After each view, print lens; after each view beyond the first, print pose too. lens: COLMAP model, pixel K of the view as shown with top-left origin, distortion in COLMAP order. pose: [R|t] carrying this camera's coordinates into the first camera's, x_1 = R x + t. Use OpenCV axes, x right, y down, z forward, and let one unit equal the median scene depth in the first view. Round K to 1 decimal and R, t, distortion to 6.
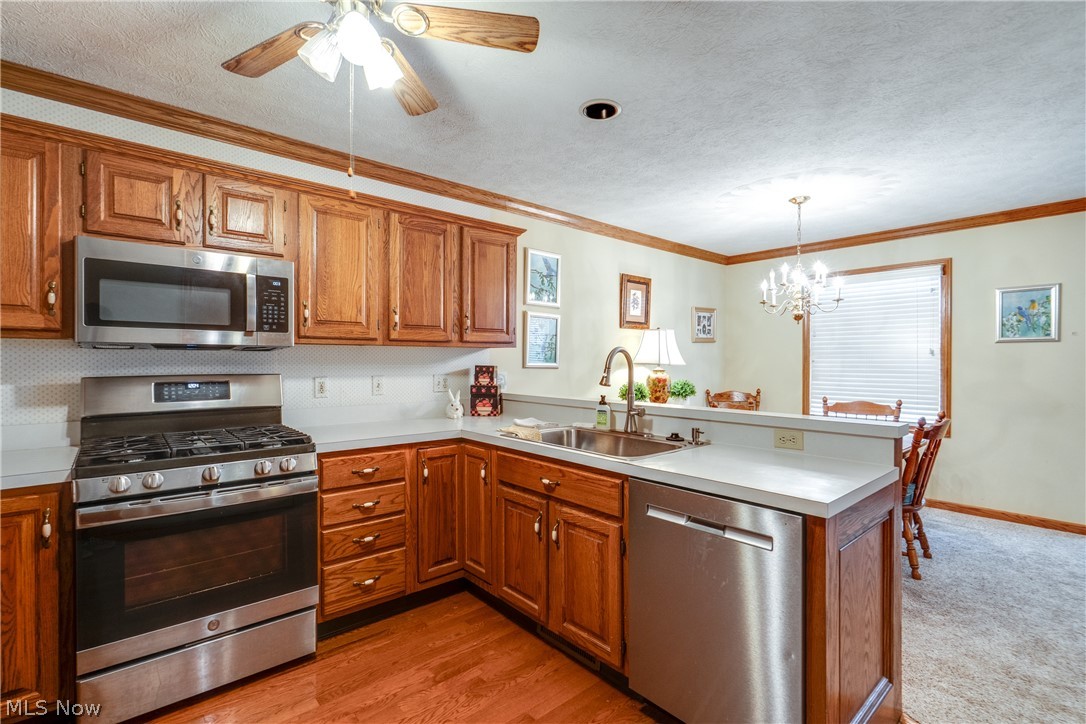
lens RADIAL K [[491.8, 0, 533.0], [0, 491.8, 365.2], [0, 0, 1]] dist [-0.004709, 0.002621]
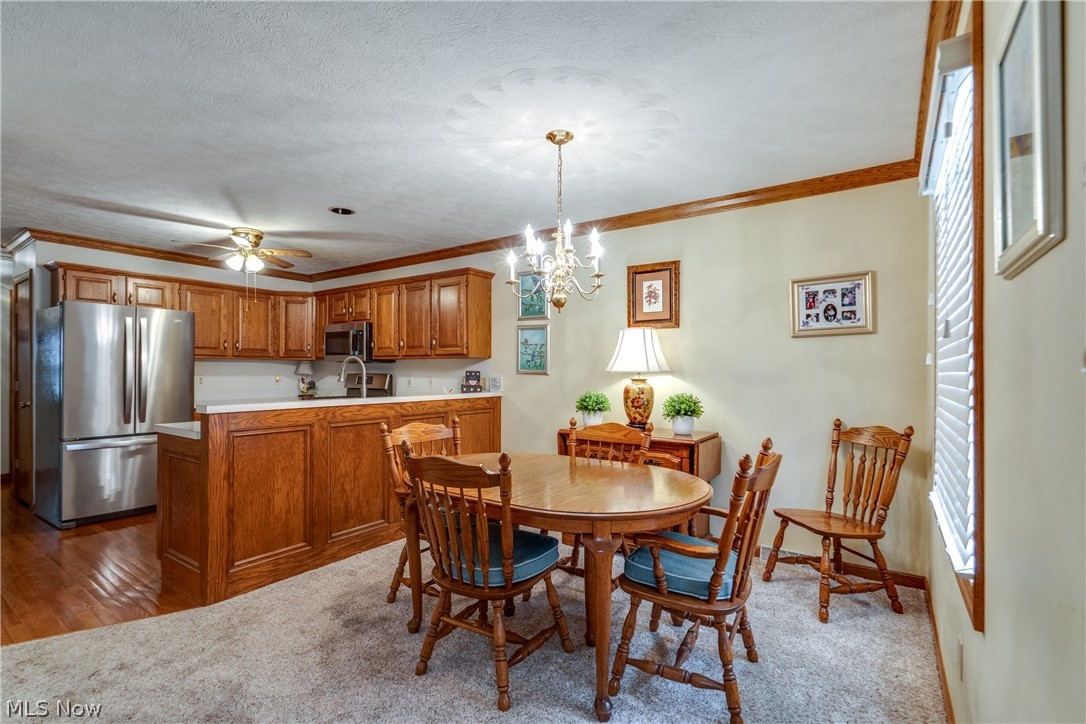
lens RADIAL K [[491.8, 0, 545.3], [0, 491.8, 372.9], [0, 0, 1]] dist [-0.004709, 0.002621]
pose [[0.264831, 0.003403, -0.964289, 1.298826], [-0.015108, 0.999886, -0.000621, 0.003565], [0.964177, 0.014733, 0.264852, 0.846172]]
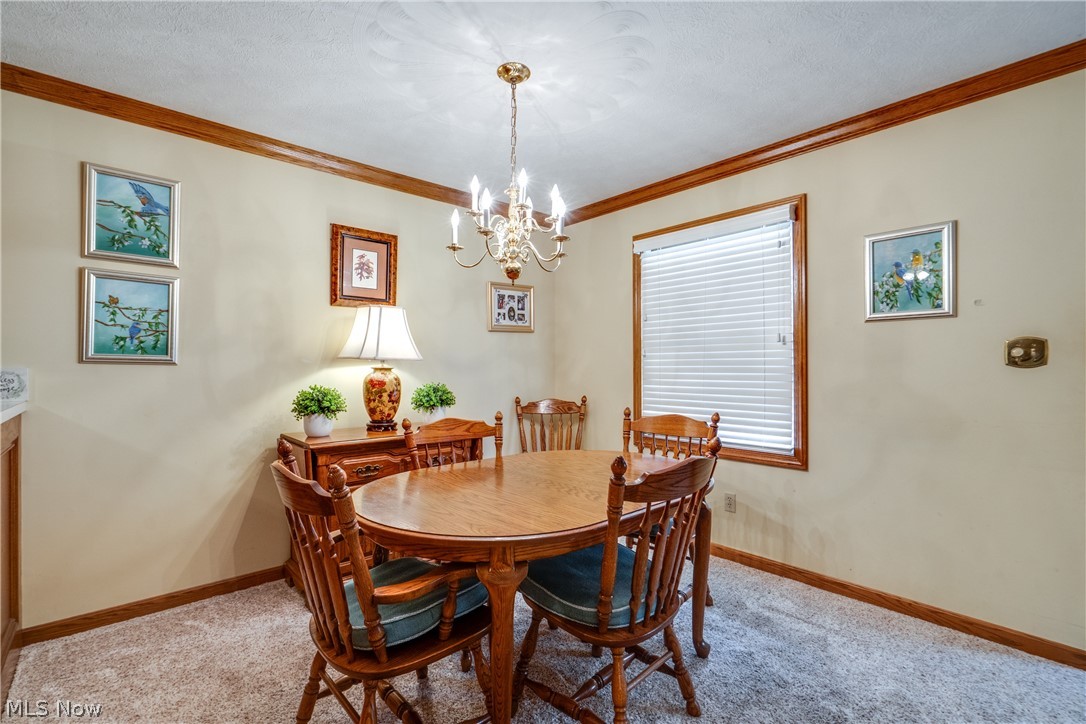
lens RADIAL K [[491.8, 0, 535.6], [0, 491.8, 364.8], [0, 0, 1]] dist [-0.004709, 0.002621]
pose [[0.999786, -0.002025, 0.020601, 0.589613], [0.002336, 0.999884, -0.015082, 0.020961], [-0.020569, 0.015127, 0.999674, 0.441645]]
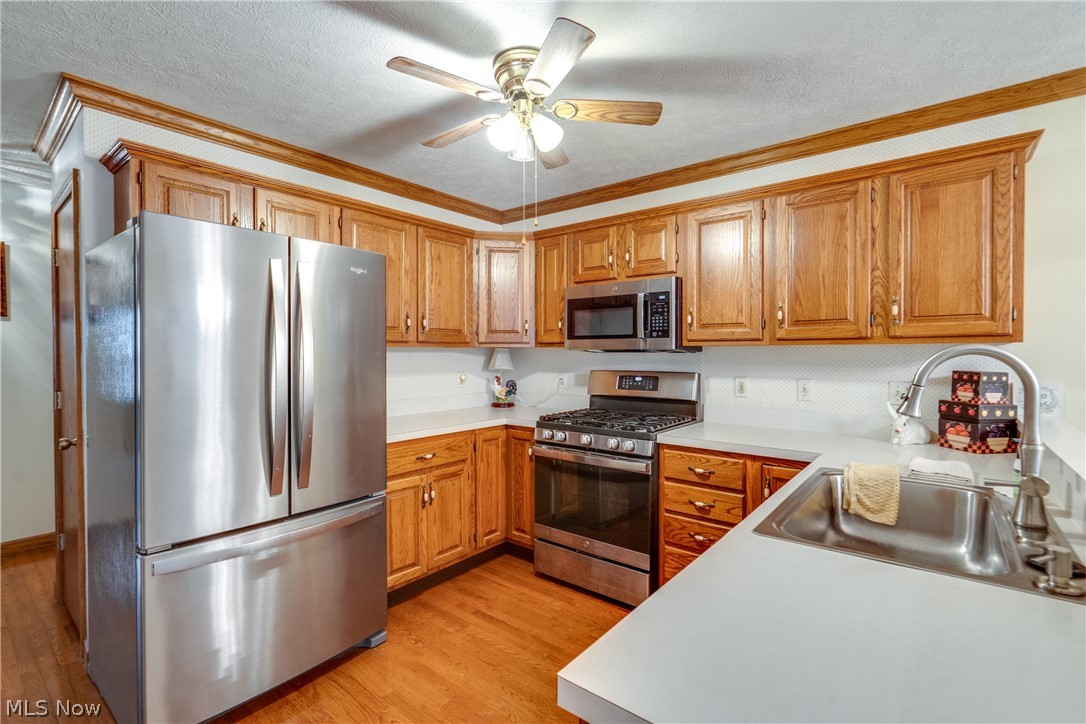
lens RADIAL K [[491.8, 0, 552.0], [0, 491.8, 357.9], [0, 0, 1]] dist [-0.004709, 0.002621]
pose [[0.199943, 0.008883, -0.979767, 0.418077], [-0.008991, 0.999933, 0.007231, -0.016737], [0.979766, 0.007363, 0.200009, 0.344474]]
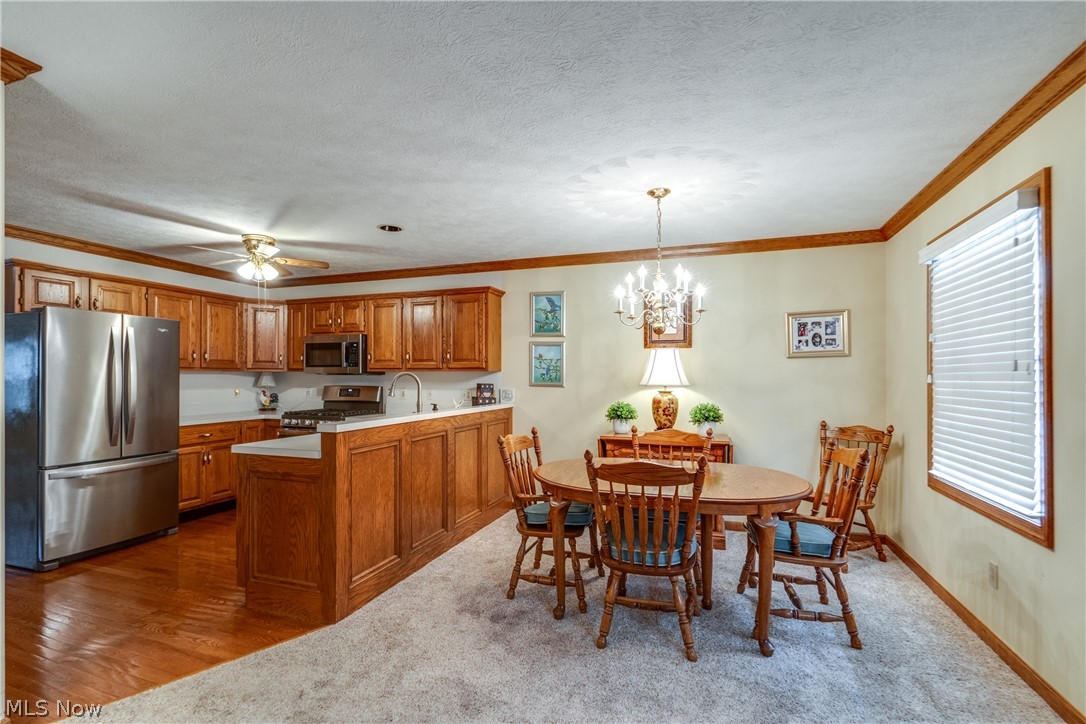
lens RADIAL K [[491.8, 0, 537.2], [0, 491.8, 377.0], [0, 0, 1]] dist [-0.004709, 0.002621]
pose [[0.500260, -0.000755, -0.865875, 1.247888], [-0.010761, 0.999917, -0.007090, -0.010756], [0.865808, 0.012865, 0.500210, 0.419236]]
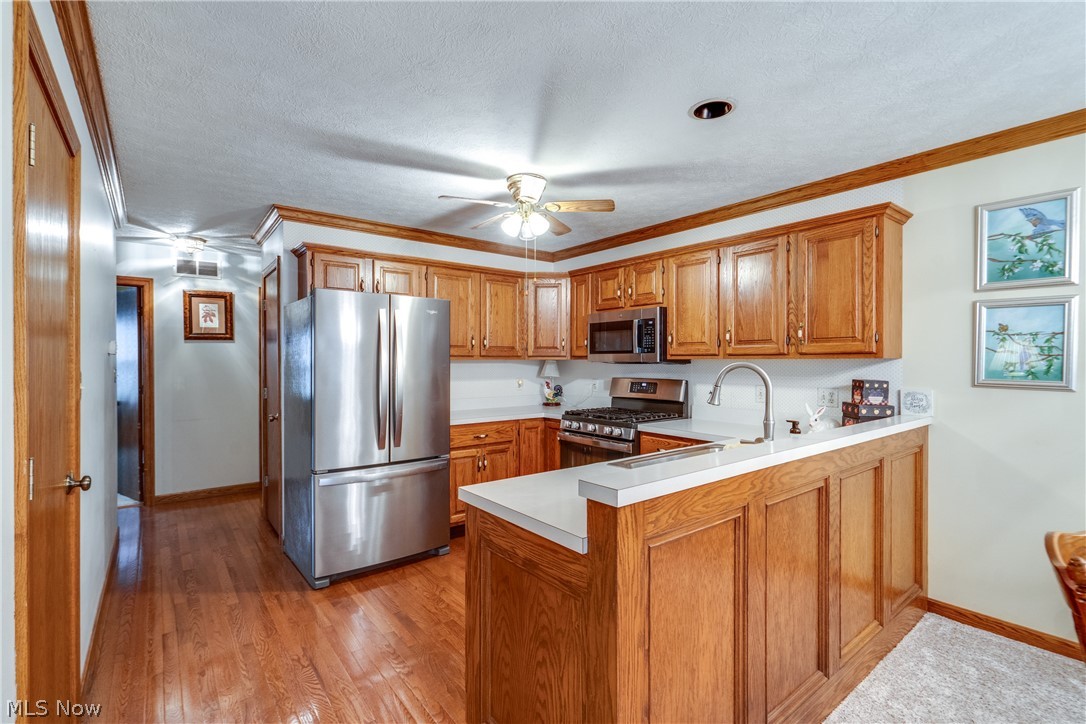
lens RADIAL K [[491.8, 0, 551.5], [0, 491.8, 366.2], [0, 0, 1]] dist [-0.004709, 0.002621]
pose [[-0.022127, 0.008665, -0.999718, 0.747152], [-0.010747, 0.999903, 0.008905, -0.024708], [0.999697, 0.010941, -0.022031, 0.496108]]
